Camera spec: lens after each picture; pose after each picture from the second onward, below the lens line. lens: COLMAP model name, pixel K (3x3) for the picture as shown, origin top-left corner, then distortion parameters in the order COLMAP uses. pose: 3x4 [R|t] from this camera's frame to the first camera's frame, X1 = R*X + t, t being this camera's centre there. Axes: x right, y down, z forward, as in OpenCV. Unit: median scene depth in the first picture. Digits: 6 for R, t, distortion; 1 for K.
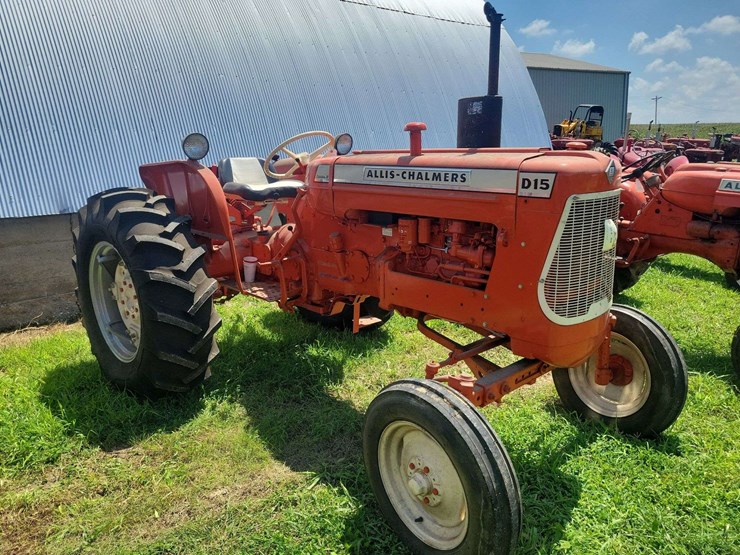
lens RADIAL K [[557.7, 0, 365.7], [0, 557.7, 282.6], [0, 0, 1]] dist [0.043640, -0.023166]
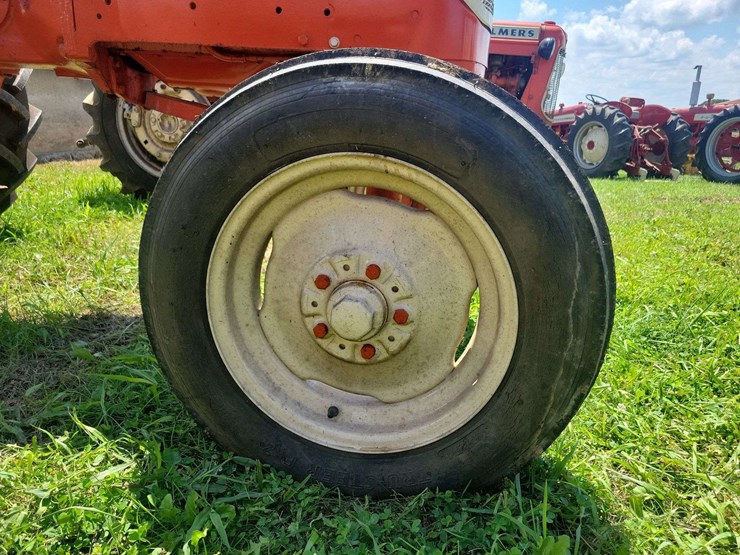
lens RADIAL K [[557.7, 0, 358.5], [0, 557.7, 261.9], [0, 0, 1]] dist [0.043640, -0.023166]
pose [[0.760480, -0.123092, 0.637588, -0.132976], [0.112886, 0.991979, 0.056866, 0.254360], [-0.639474, 0.028729, 0.768276, 0.583174]]
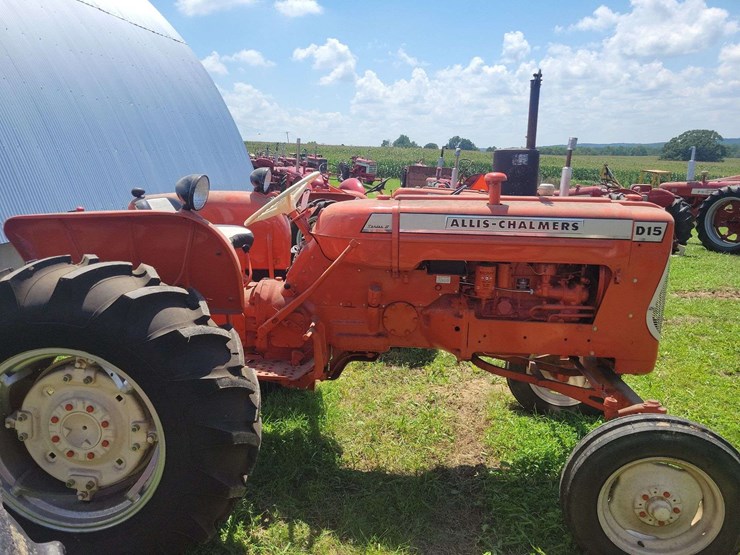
lens RADIAL K [[557.7, 0, 370.6], [0, 557.7, 273.5], [0, 0, 1]] dist [0.043640, -0.023166]
pose [[0.738593, -0.112969, 0.664619, -0.855303], [0.134291, 0.990757, 0.019166, -0.166996], [-0.660641, 0.075097, 0.746937, 0.435512]]
